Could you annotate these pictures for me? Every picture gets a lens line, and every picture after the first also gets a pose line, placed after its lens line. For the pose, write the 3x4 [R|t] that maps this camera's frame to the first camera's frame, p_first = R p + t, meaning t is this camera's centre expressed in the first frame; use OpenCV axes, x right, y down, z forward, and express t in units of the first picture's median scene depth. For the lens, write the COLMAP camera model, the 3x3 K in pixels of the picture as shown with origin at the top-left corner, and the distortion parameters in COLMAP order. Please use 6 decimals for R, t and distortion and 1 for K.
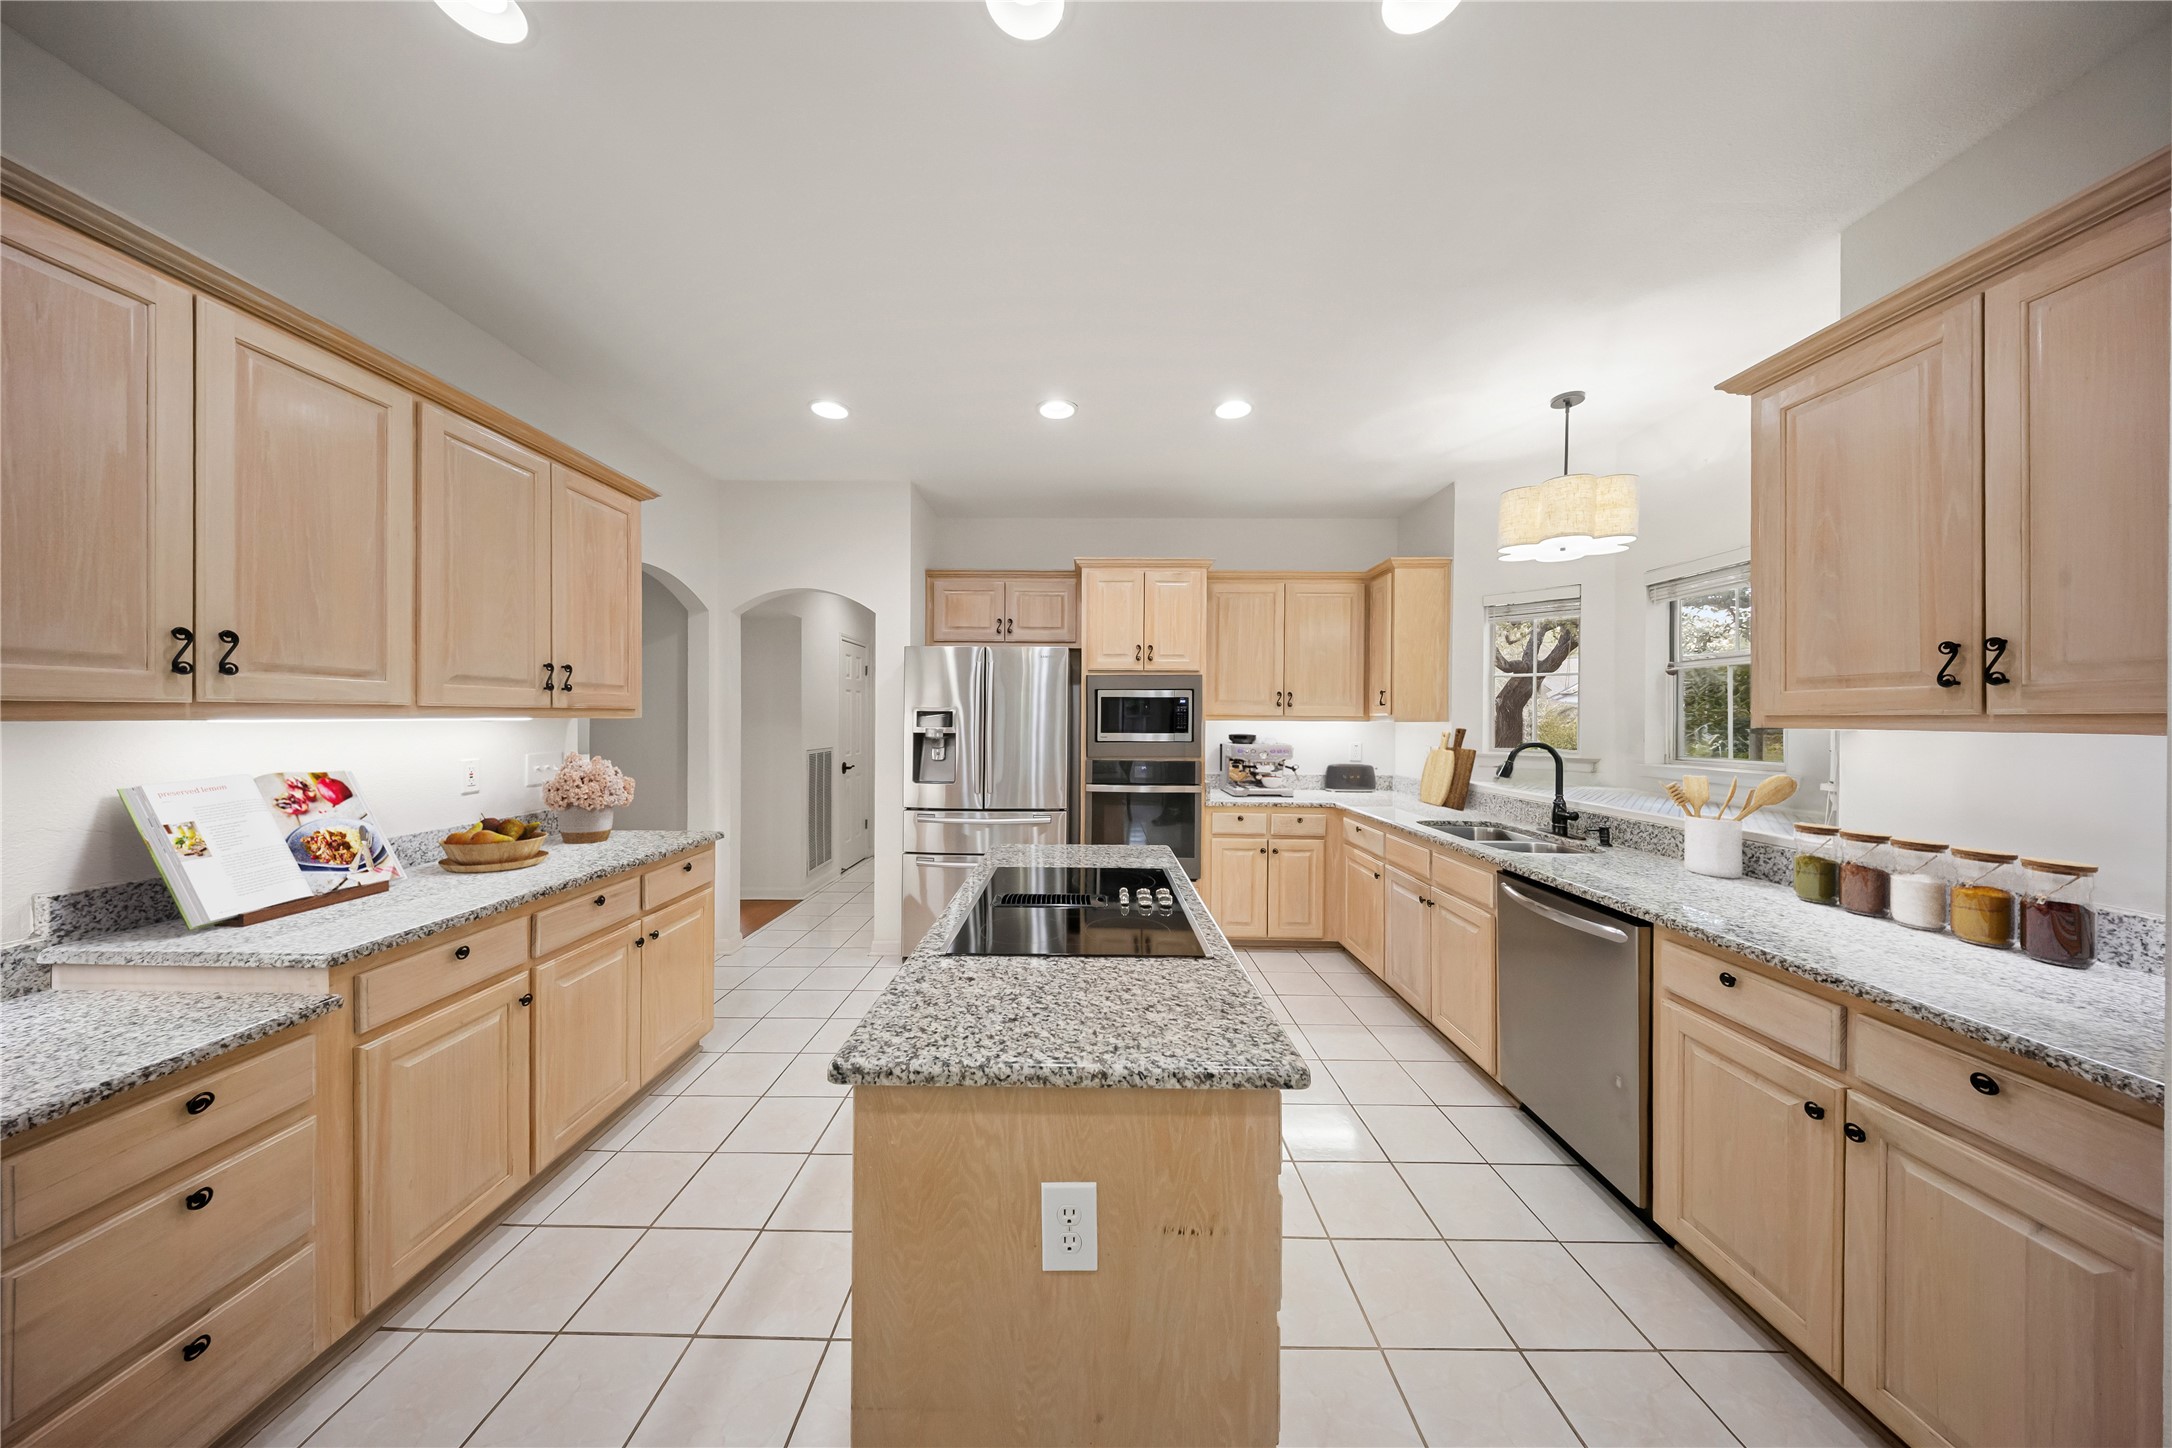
lens RADIAL K [[656.0, 0, 1077.6], [0, 656.0, 719.3], [0, 0, 1]] dist [0.001316, -0.000019]
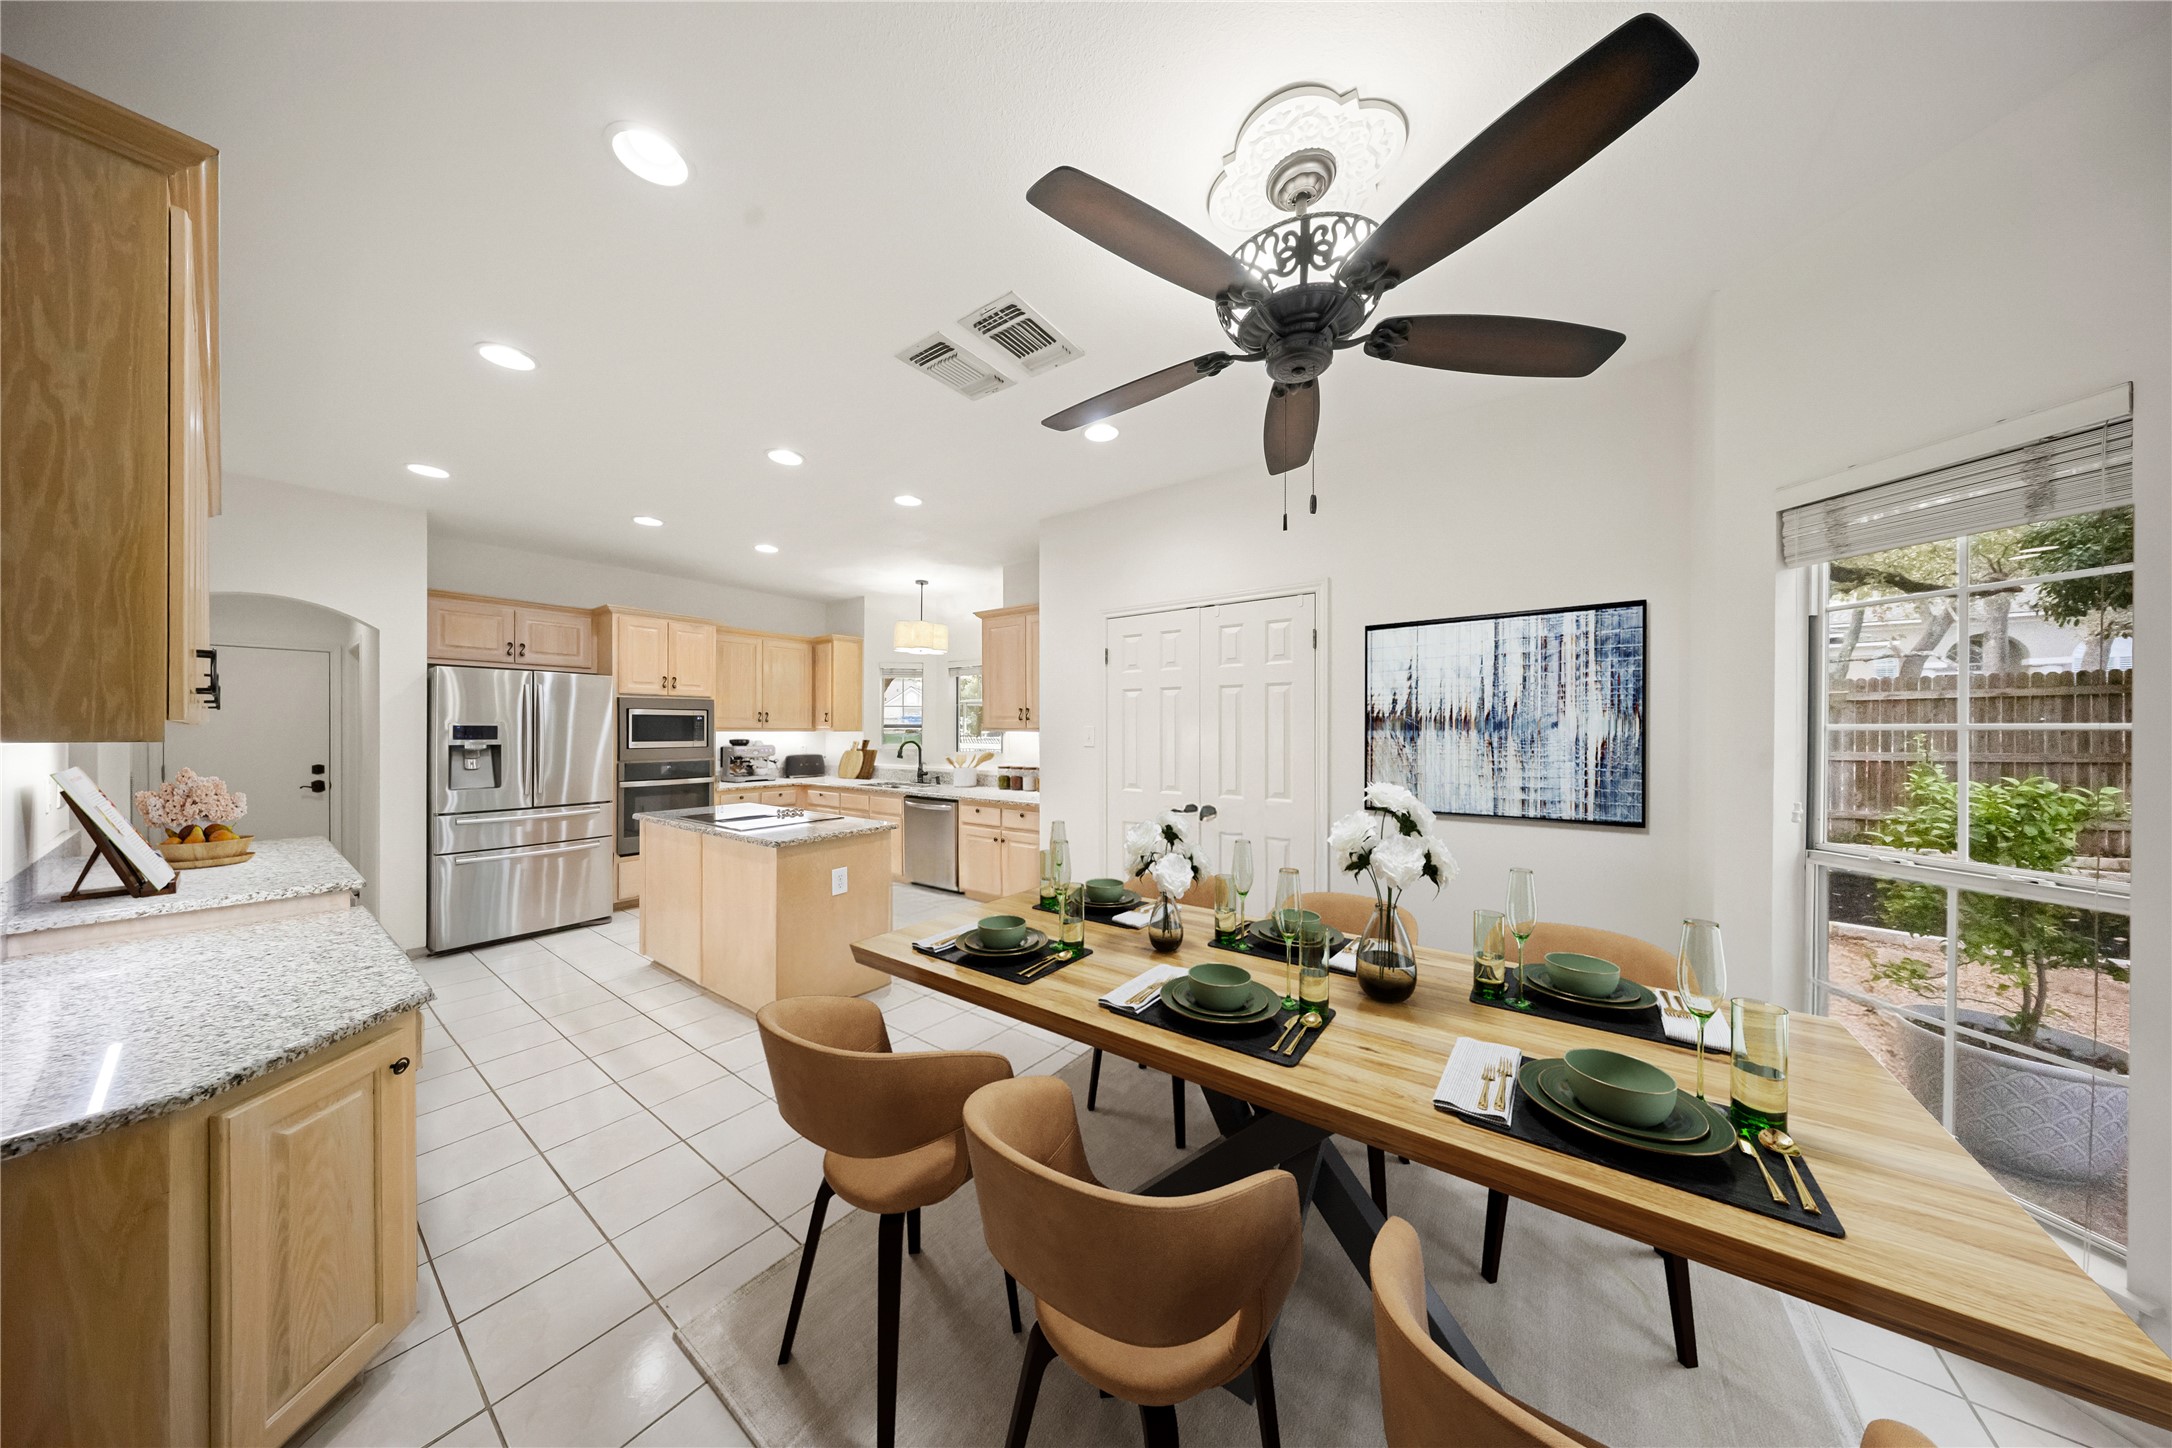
lens RADIAL K [[634.3, 0, 1082.0], [0, 634.3, 730.2], [0, 0, 1]] dist [0.000627, -0.000080]
pose [[0.579795, -0.005861, 0.814741, -0.558550], [0.005505, 0.999979, 0.003276, -0.001622], [-0.814744, 0.002586, 0.579815, -0.548169]]
